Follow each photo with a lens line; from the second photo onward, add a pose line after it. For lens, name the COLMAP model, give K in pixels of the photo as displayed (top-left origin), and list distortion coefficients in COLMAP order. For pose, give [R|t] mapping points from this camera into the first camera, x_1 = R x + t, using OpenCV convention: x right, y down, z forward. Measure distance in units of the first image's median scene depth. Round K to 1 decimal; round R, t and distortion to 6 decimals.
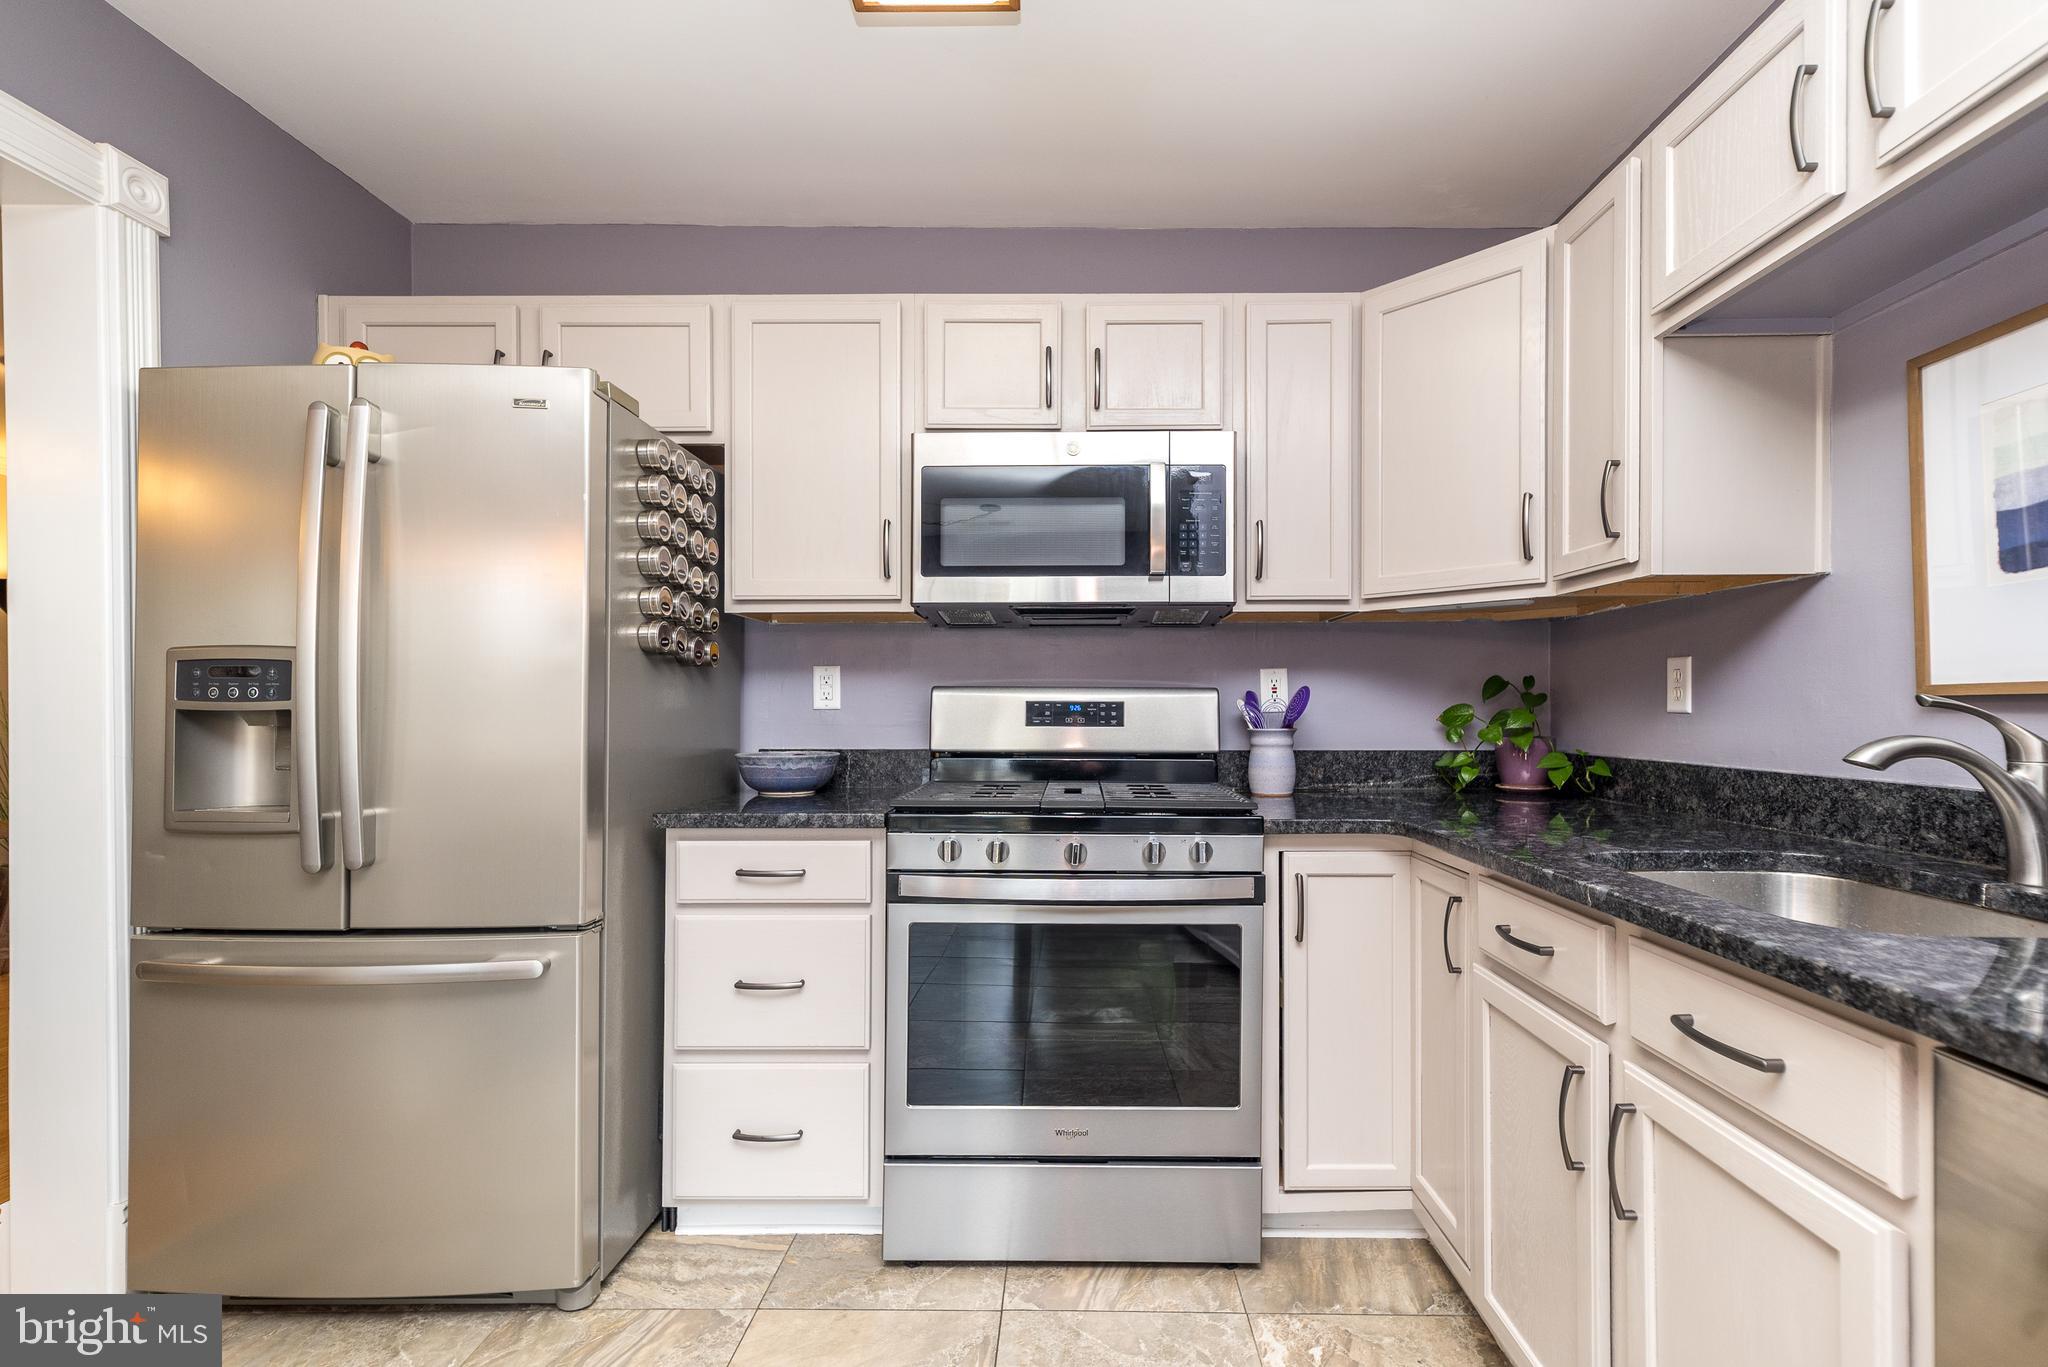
lens RADIAL K [[899.4, 0, 1060.2], [0, 899.4, 710.4], [0, 0, 1]] dist [0.002876, 0.001576]
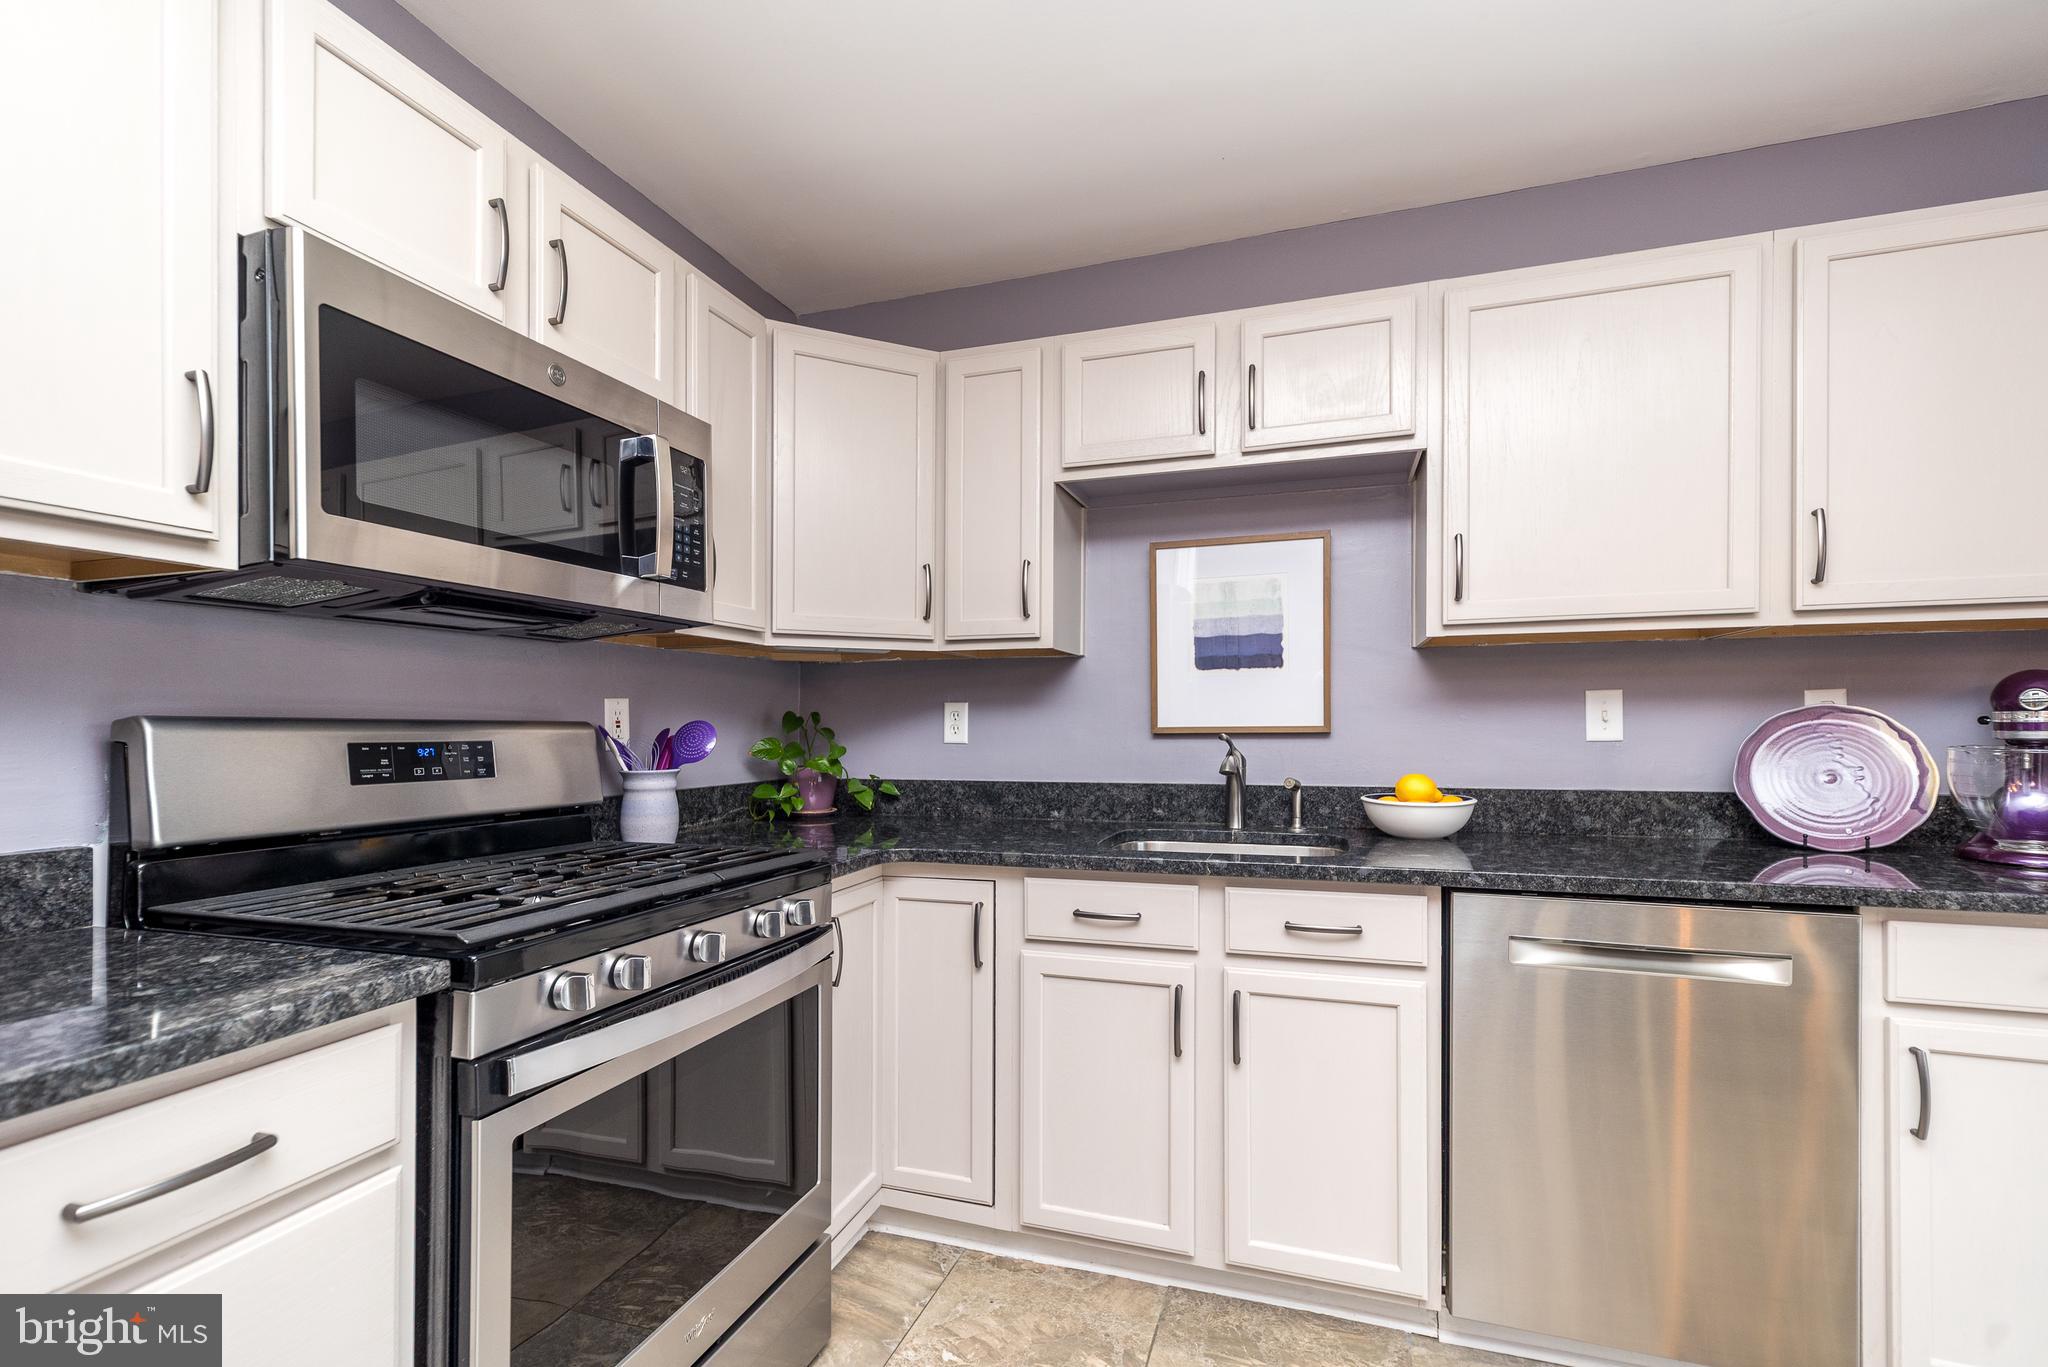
lens RADIAL K [[899.4, 0, 1028.8], [0, 899.4, 737.3], [0, 0, 1]] dist [0.002876, 0.001576]
pose [[0.314210, -0.012341, 0.949273, -0.561831], [0.007389, 0.999917, 0.010553, -0.020116], [-0.949325, 0.003699, 0.314275, 0.474500]]
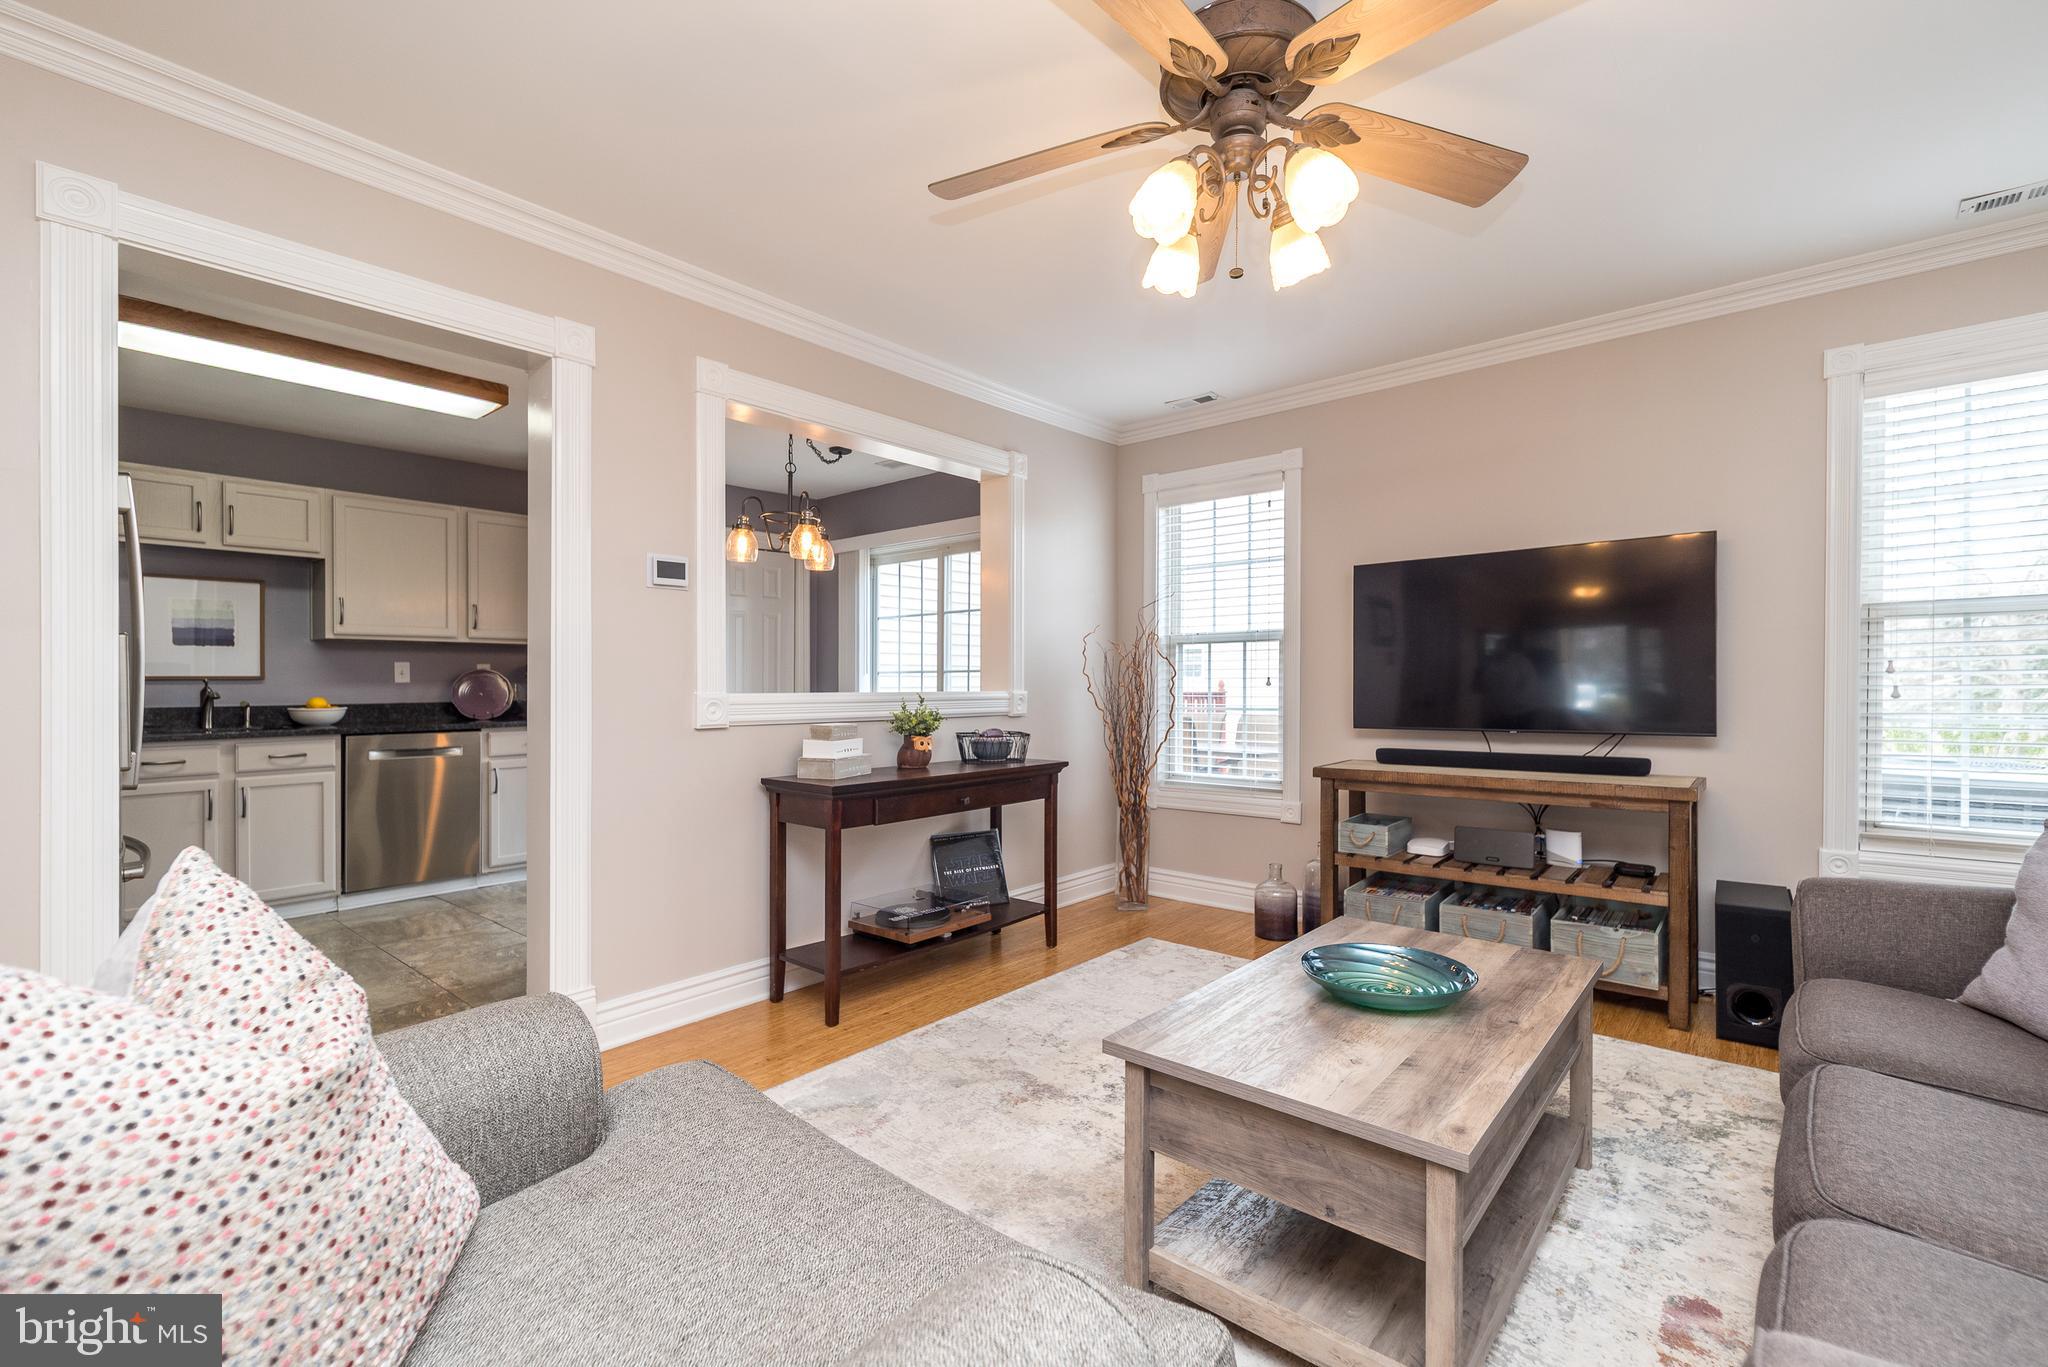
lens RADIAL K [[899.4, 0, 1032.6], [0, 899.4, 674.4], [0, 0, 1]] dist [0.002876, 0.001576]
pose [[-0.753442, -0.003072, 0.657507, -2.455891], [-0.001620, 0.999995, 0.002816, -0.033732], [-0.657512, 0.001056, -0.753443, 0.937008]]
